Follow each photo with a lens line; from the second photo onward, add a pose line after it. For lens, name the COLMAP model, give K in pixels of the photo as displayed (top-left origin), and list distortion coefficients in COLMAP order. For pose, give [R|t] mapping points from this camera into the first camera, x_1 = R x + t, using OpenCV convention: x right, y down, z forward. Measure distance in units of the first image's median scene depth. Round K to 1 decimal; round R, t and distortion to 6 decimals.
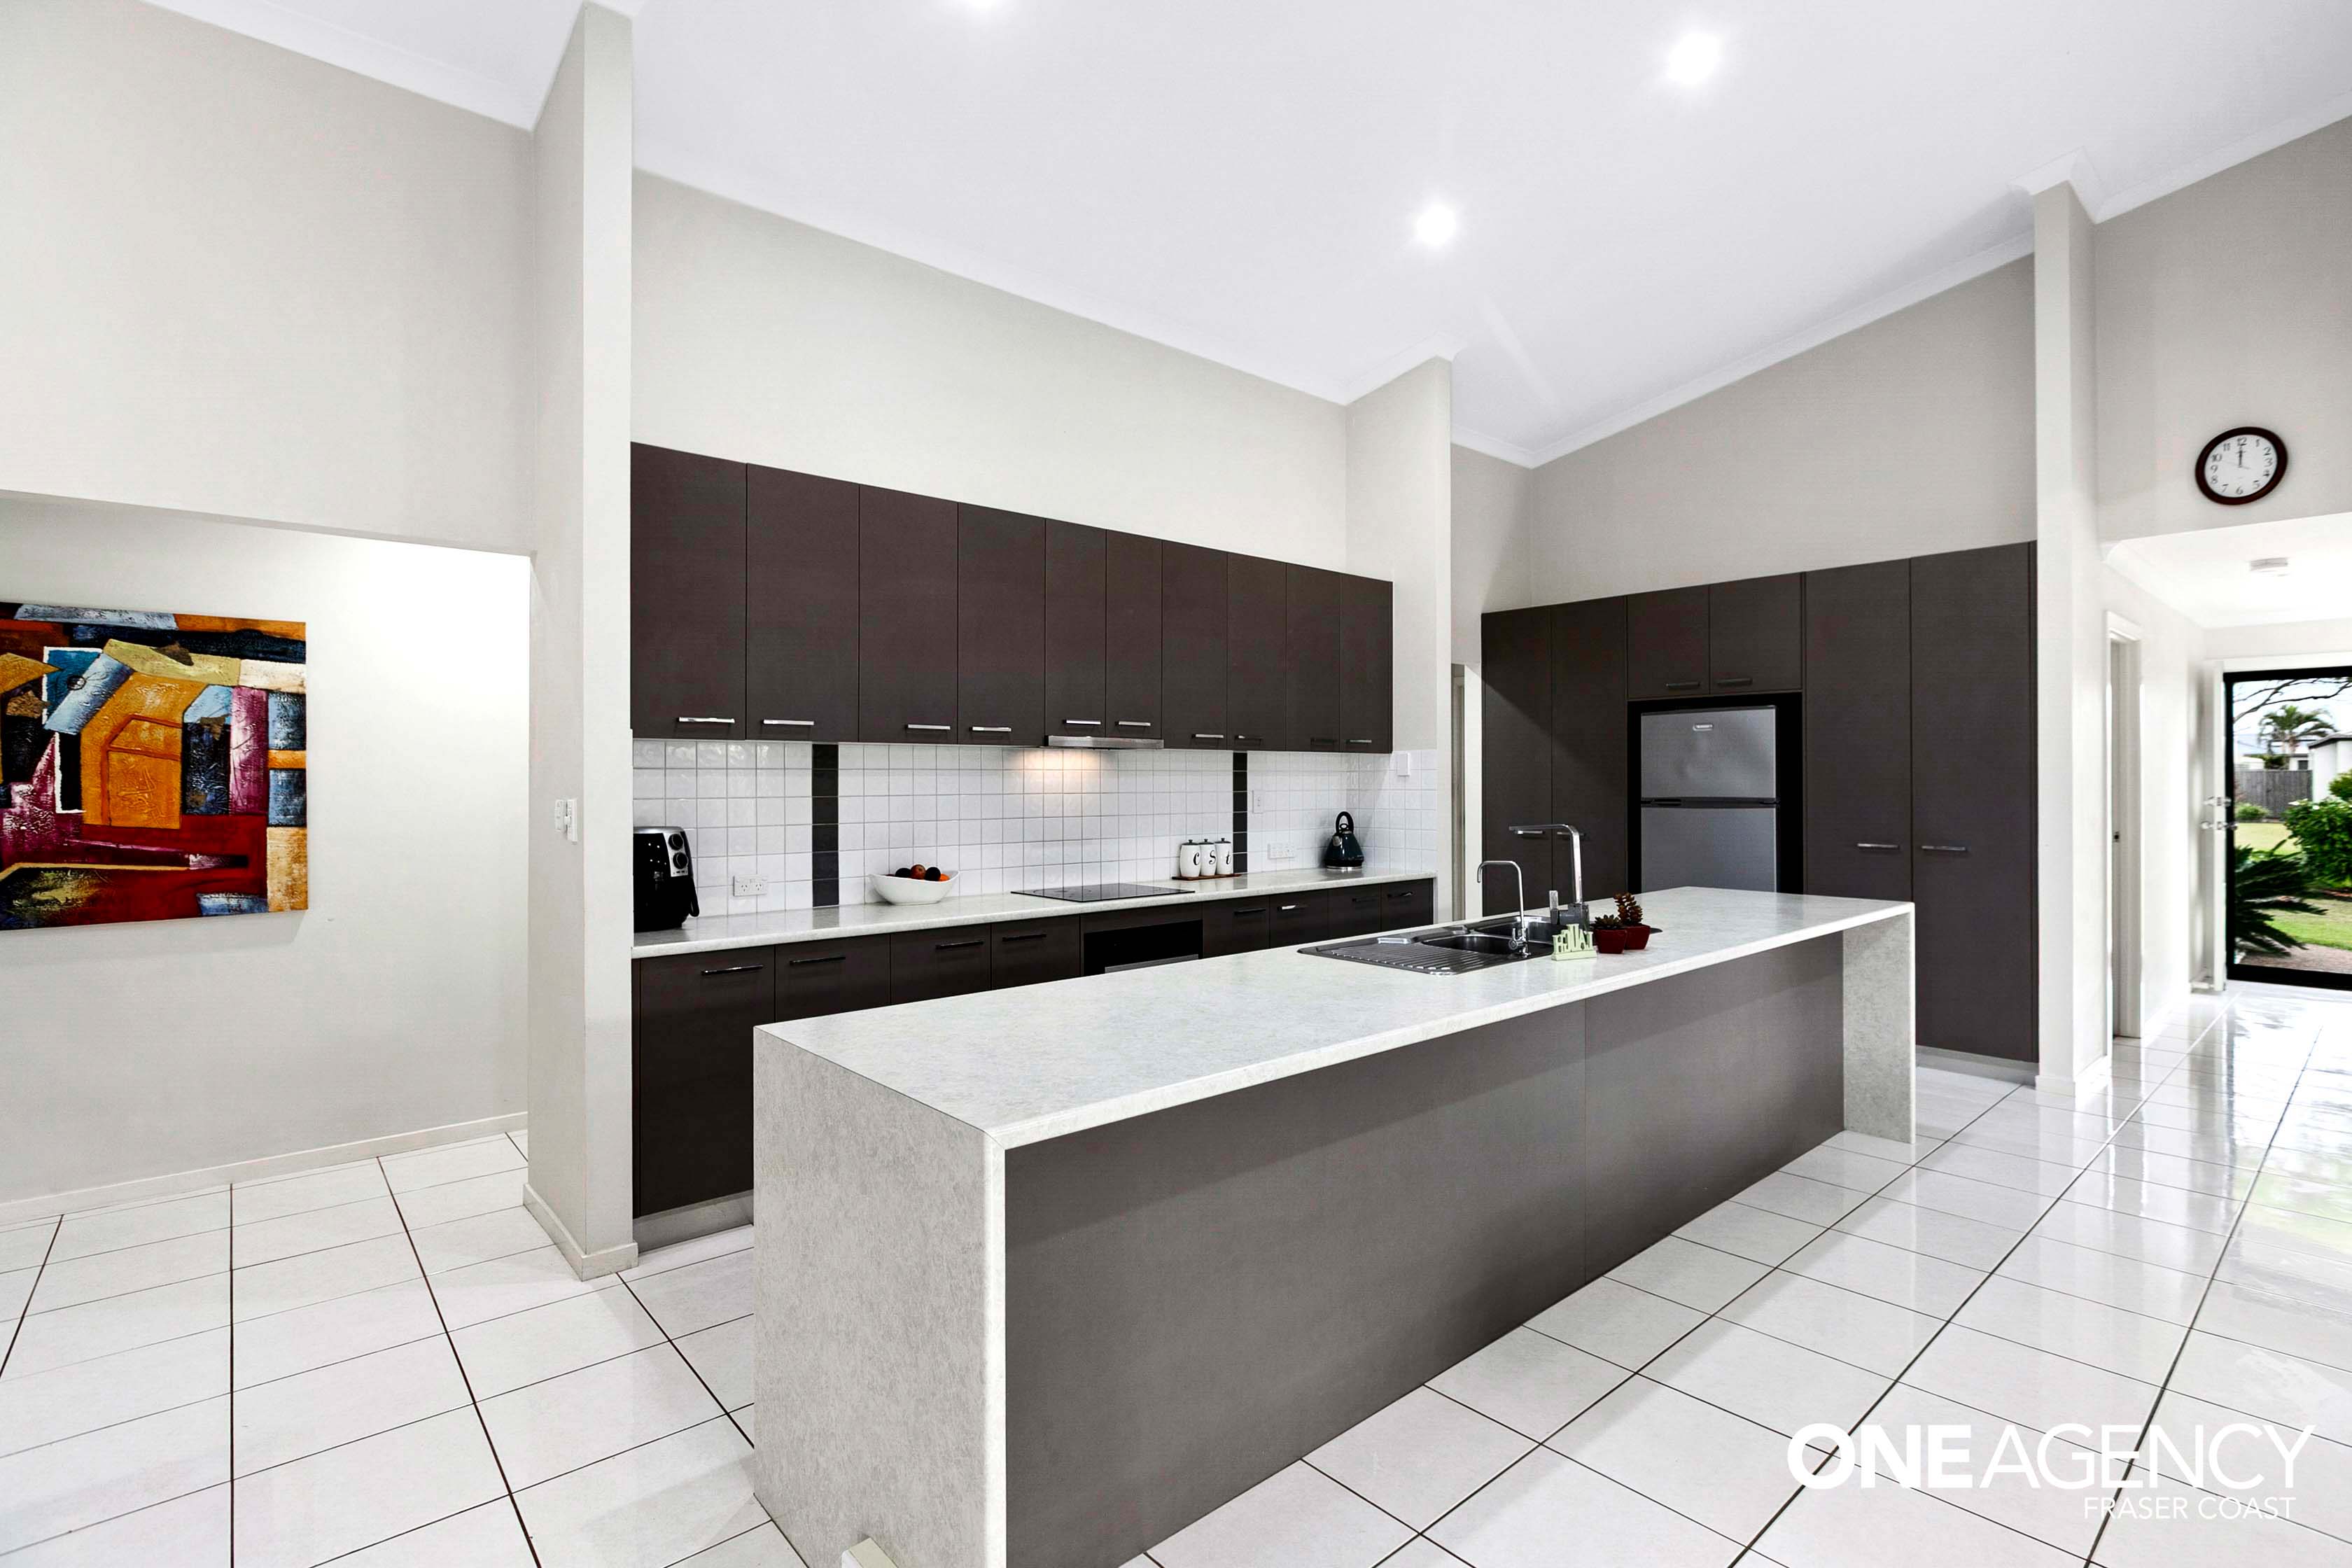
lens RADIAL K [[1117.6, 0, 1196.7], [0, 1117.6, 778.3], [0, 0, 1]] dist [-0.001757, 0.001018]
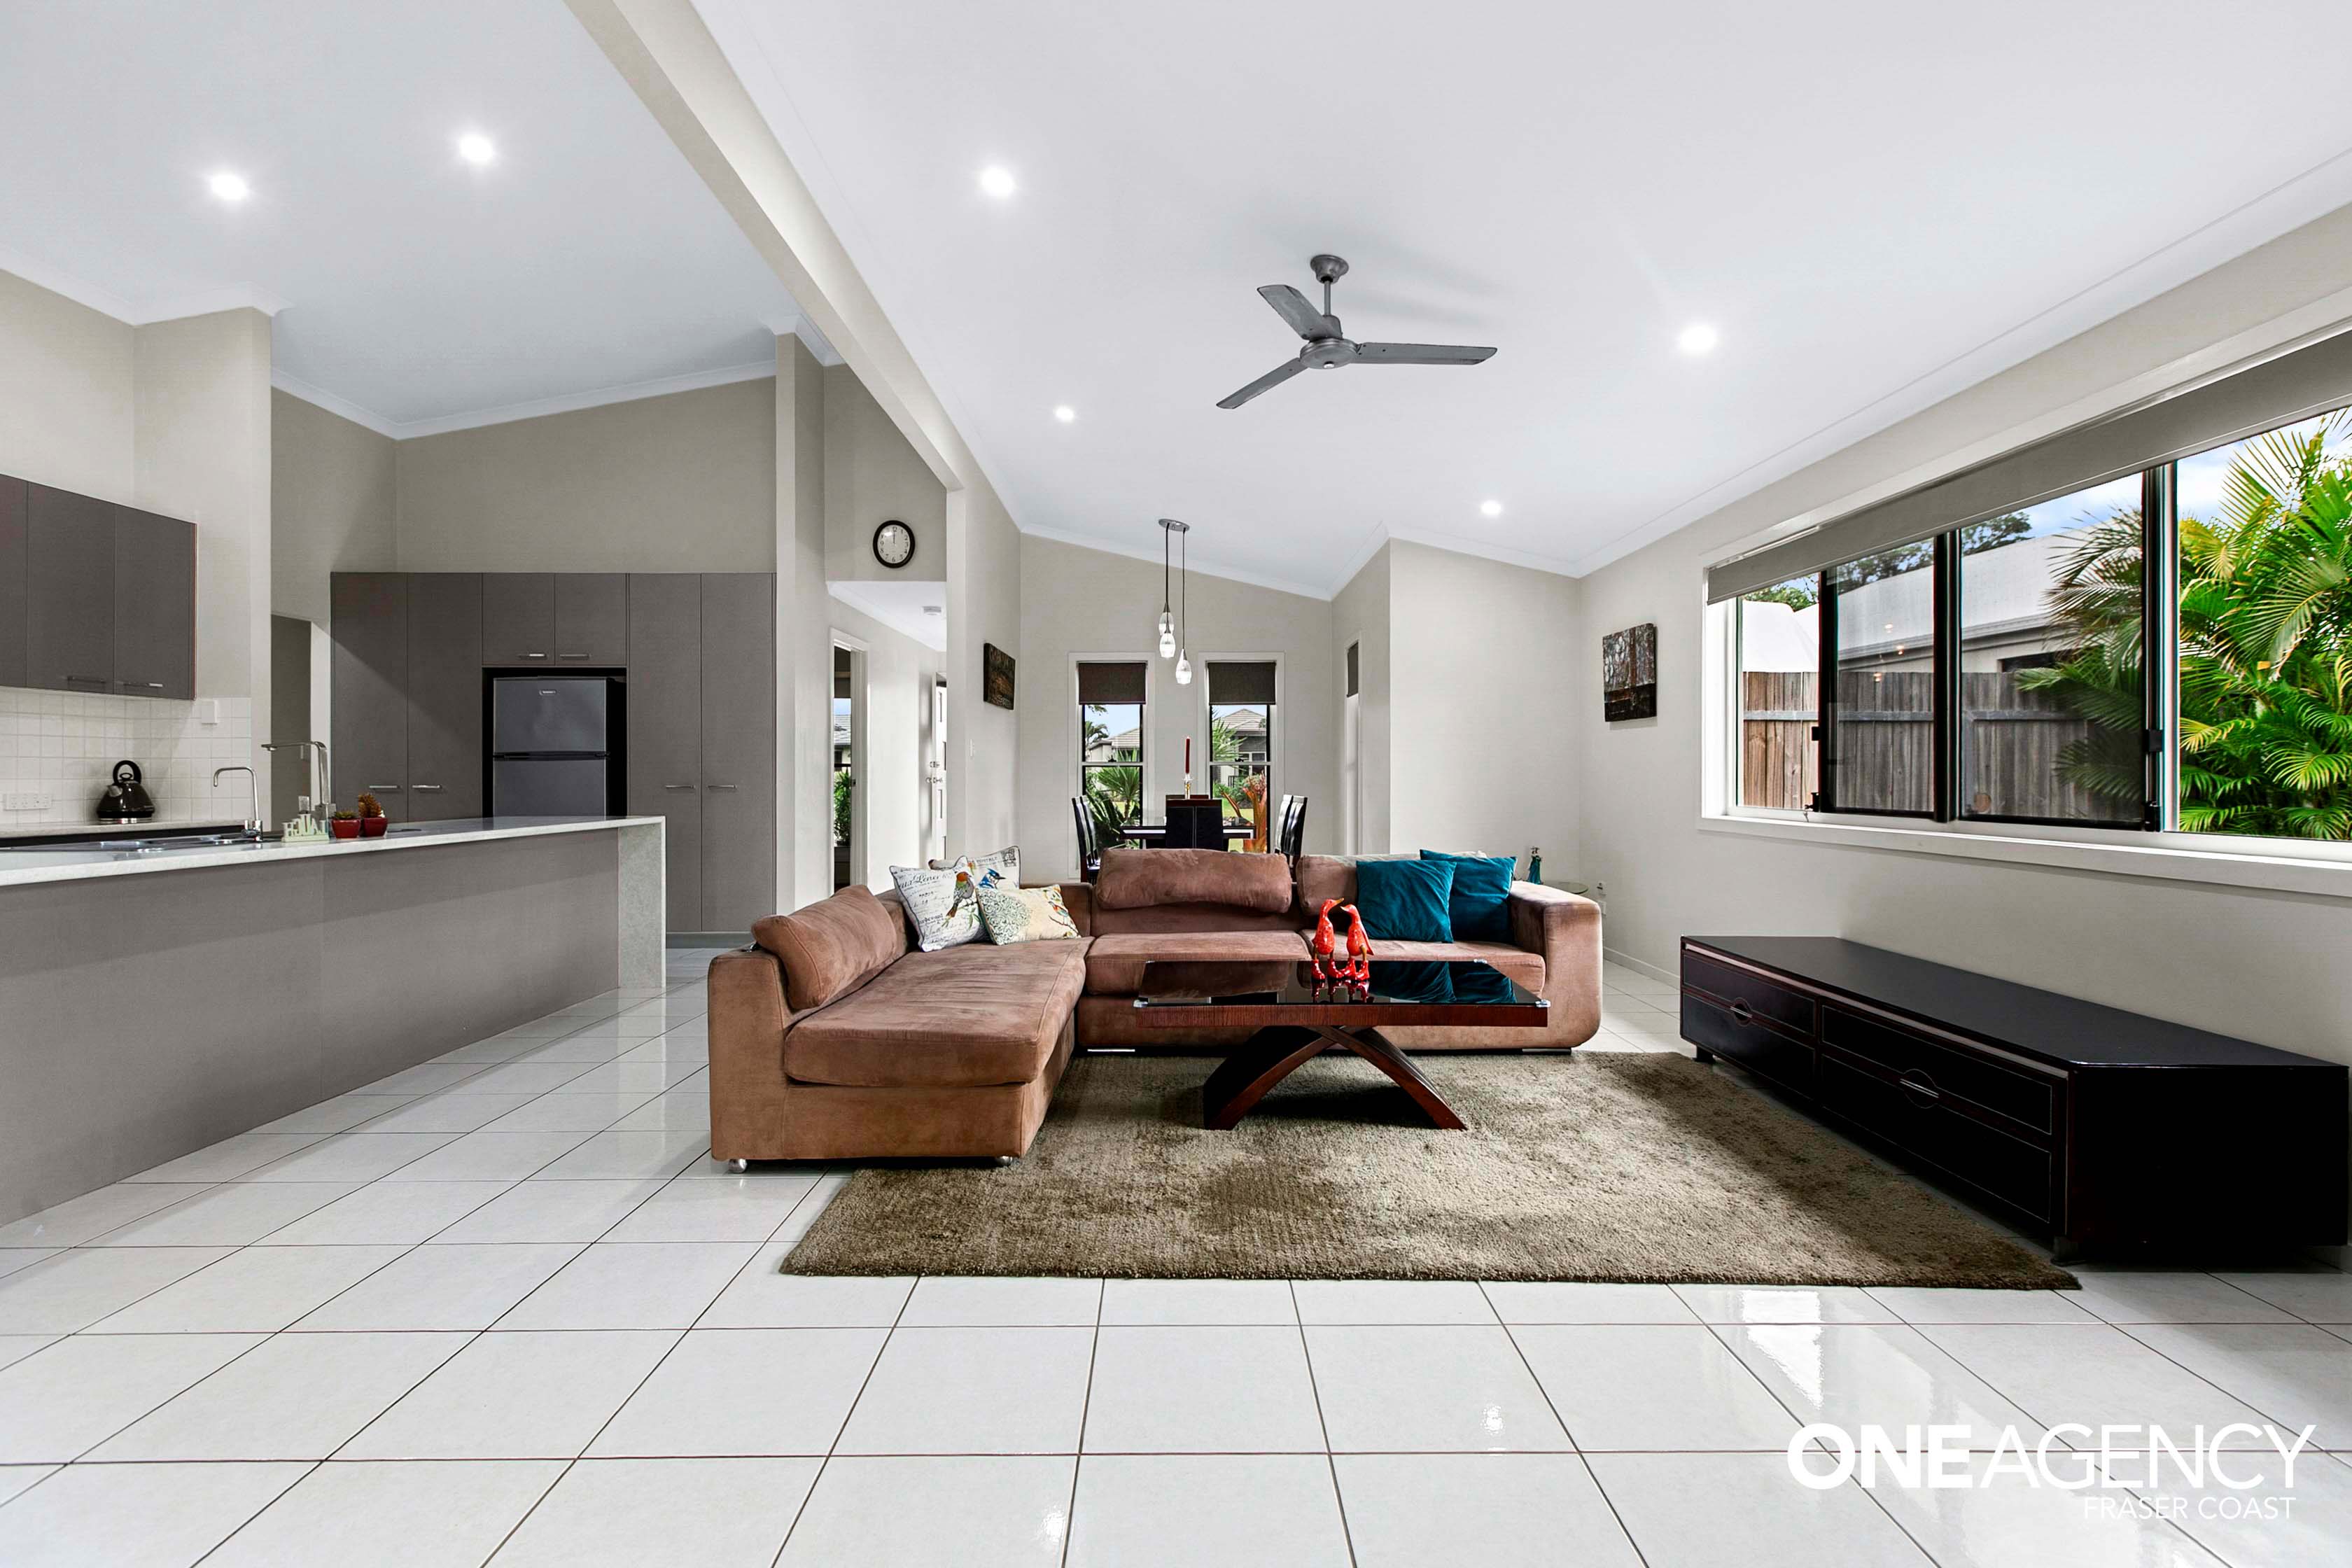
lens RADIAL K [[1068.2, 0, 1170.8], [0, 1068.2, 774.8], [0, 0, 1]] dist [0.000411, -0.000105]
pose [[0.656606, -0.000541, 0.754233, 0.031258], [-0.003463, 0.999987, 0.003732, 0.035638], [-0.754226, -0.005062, 0.656596, -0.250616]]
